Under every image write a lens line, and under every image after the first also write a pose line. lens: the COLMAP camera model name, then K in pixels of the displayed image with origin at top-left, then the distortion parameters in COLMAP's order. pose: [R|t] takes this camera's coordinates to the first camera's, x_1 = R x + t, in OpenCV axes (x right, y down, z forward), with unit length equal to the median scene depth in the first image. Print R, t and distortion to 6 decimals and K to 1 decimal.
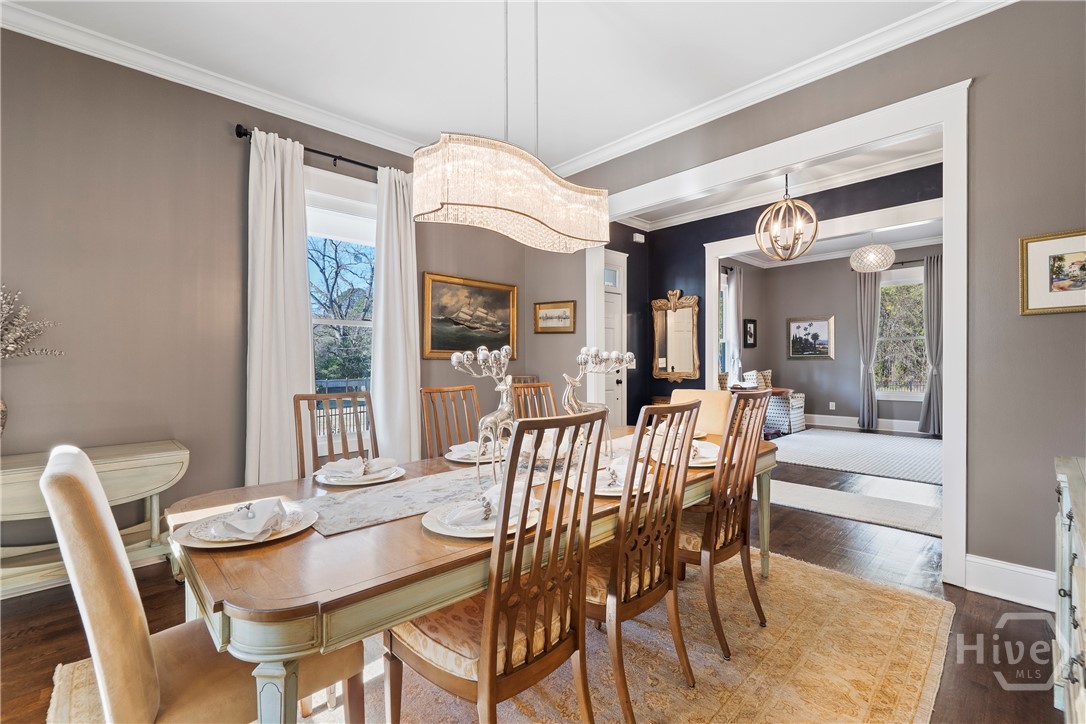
lens RADIAL K [[472.6, 0, 540.4], [0, 472.6, 361.0], [0, 0, 1]] dist [-0.001839, -0.000122]
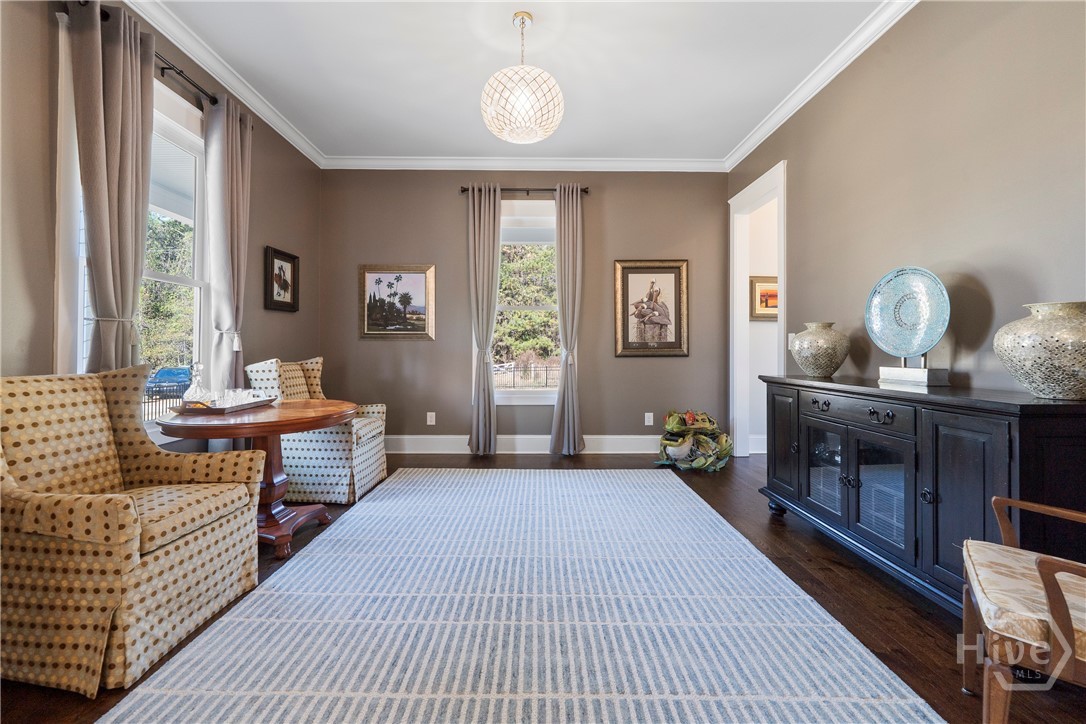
lens RADIAL K [[421.9, 0, 538.6], [0, 421.9, 352.4], [0, 0, 1]] dist [-0.001015, -0.000123]
pose [[0.670956, 0.005131, 0.741479, 0.312281], [-0.010253, 0.999945, 0.002359, 0.010103], [-0.741426, -0.009185, 0.670972, 0.538640]]
